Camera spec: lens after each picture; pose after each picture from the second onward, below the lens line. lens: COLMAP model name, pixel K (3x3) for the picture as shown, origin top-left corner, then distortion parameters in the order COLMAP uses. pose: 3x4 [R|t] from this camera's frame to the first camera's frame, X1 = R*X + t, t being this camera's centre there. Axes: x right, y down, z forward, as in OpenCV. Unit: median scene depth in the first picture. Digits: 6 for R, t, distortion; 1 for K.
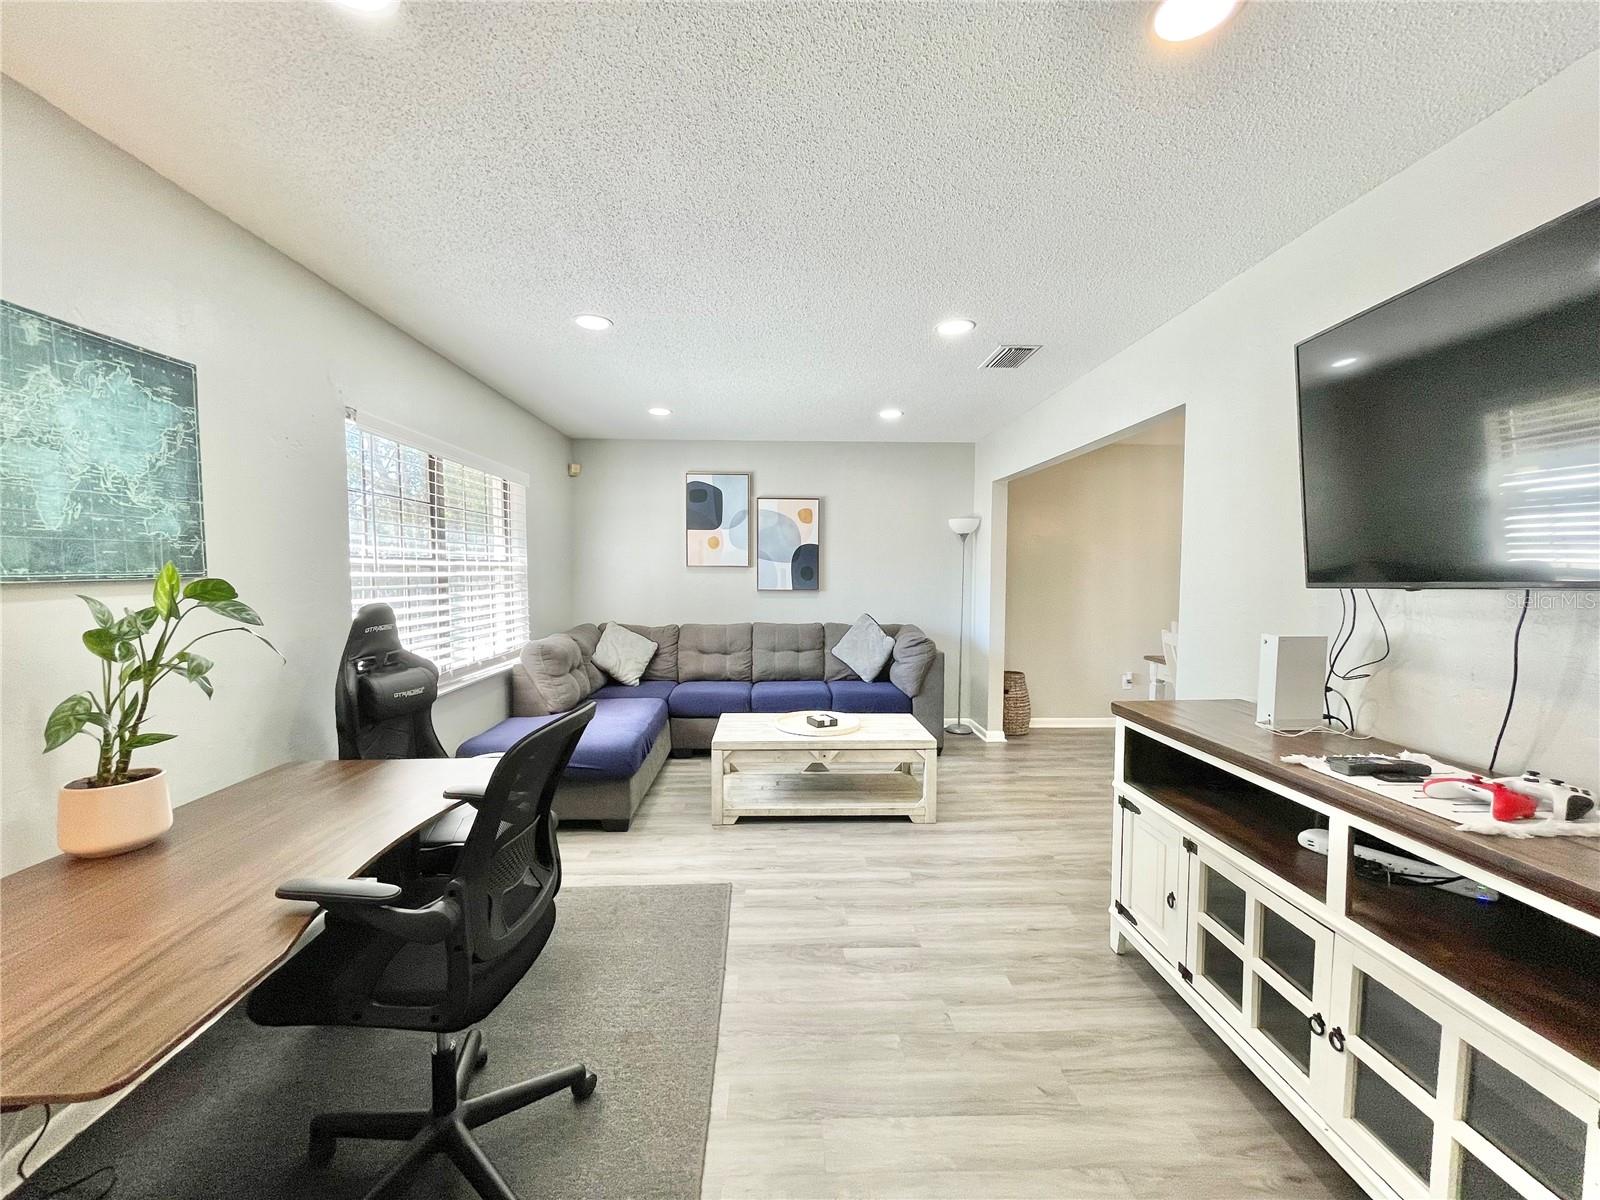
lens RADIAL K [[641.8, 0, 795.5], [0, 641.8, 604.9], [0, 0, 1]] dist [-0.002447, 0.000770]
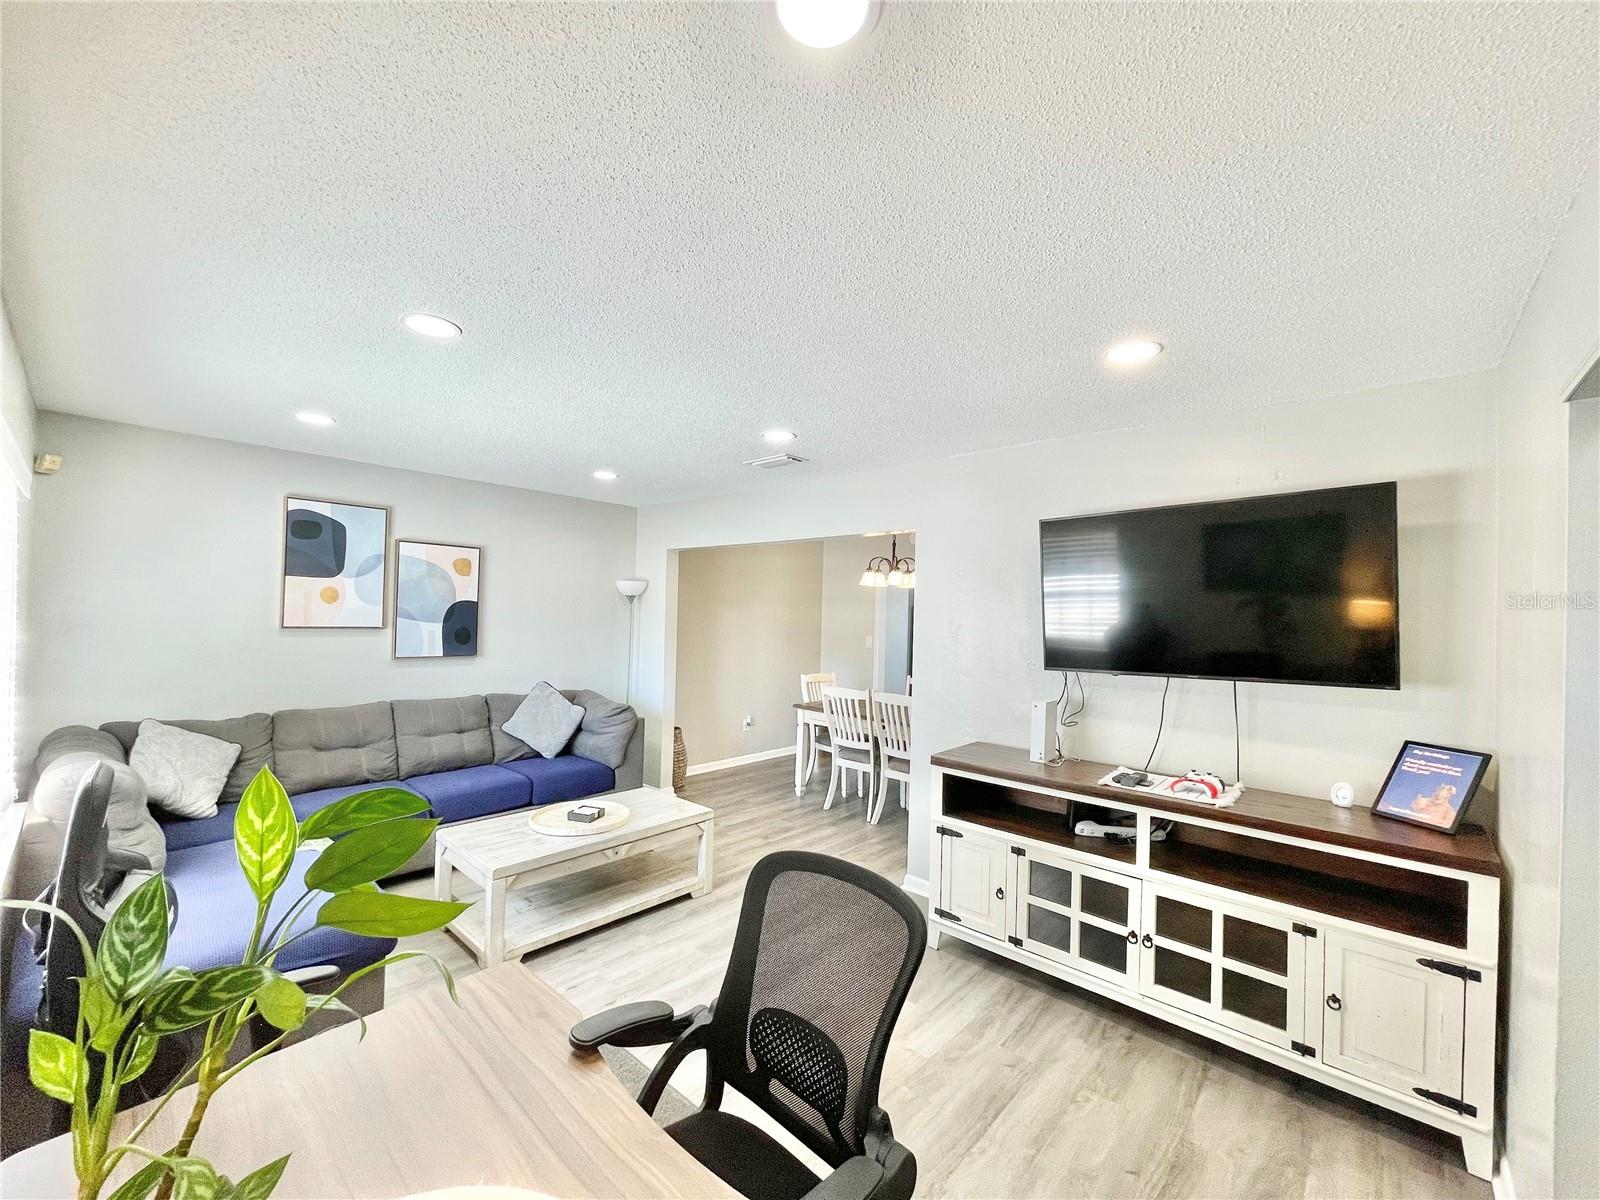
lens RADIAL K [[641.8, 0, 802.6], [0, 641.8, 601.2], [0, 0, 1]] dist [-0.002447, 0.000770]
pose [[0.696986, 0.029678, 0.716470, -0.309291], [0.014409, 0.998362, -0.055372, -0.047103], [-0.716940, 0.048917, 0.695417, 0.117166]]
